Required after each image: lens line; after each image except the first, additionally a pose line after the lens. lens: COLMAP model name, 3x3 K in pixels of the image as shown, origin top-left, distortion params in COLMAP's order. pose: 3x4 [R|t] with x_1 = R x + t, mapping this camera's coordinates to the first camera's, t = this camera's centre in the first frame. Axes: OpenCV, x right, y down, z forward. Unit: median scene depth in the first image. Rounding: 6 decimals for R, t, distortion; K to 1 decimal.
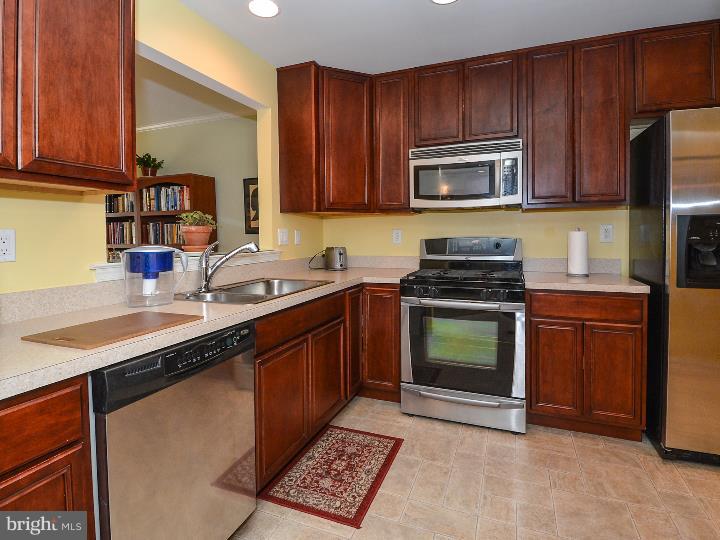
lens RADIAL K [[371.4, 0, 360.9], [0, 371.4, 241.7], [0, 0, 1]] dist [-0.000724, -0.008141]
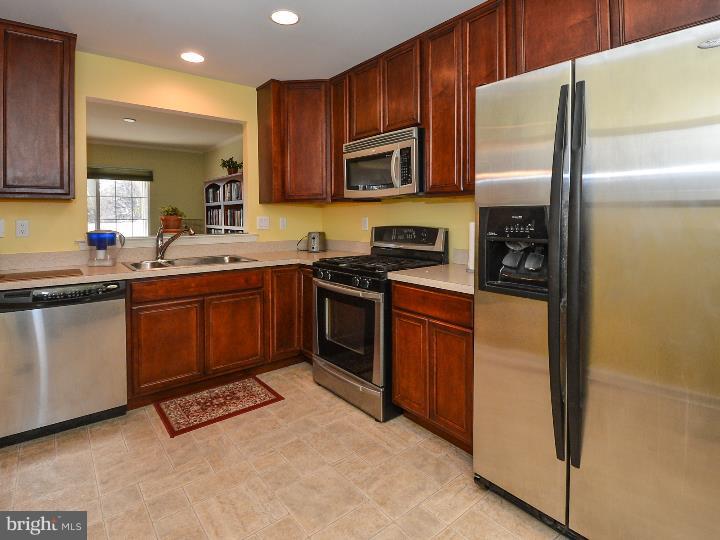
lens RADIAL K [[373.8, 0, 360.5], [0, 373.8, 224.9], [0, 0, 1]] dist [0.001311, 0.000071]
pose [[0.878499, 0.016983, -0.477442, 0.791395], [-0.014418, 0.999855, 0.009035, -0.026136], [0.477526, -0.001054, 0.878617, 0.069569]]
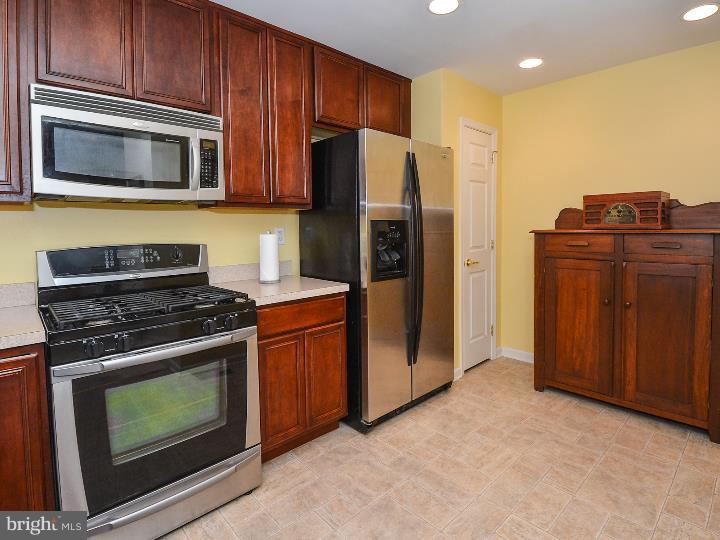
lens RADIAL K [[379.0, 0, 362.1], [0, 379.0, 243.9], [0, 0, 1]] dist [0.036899, -0.044064]
pose [[0.424476, -0.040098, 0.904551, -0.181936], [0.027051, 0.999135, 0.031596, -0.028508], [-0.905035, 0.011058, 0.425193, 0.397835]]
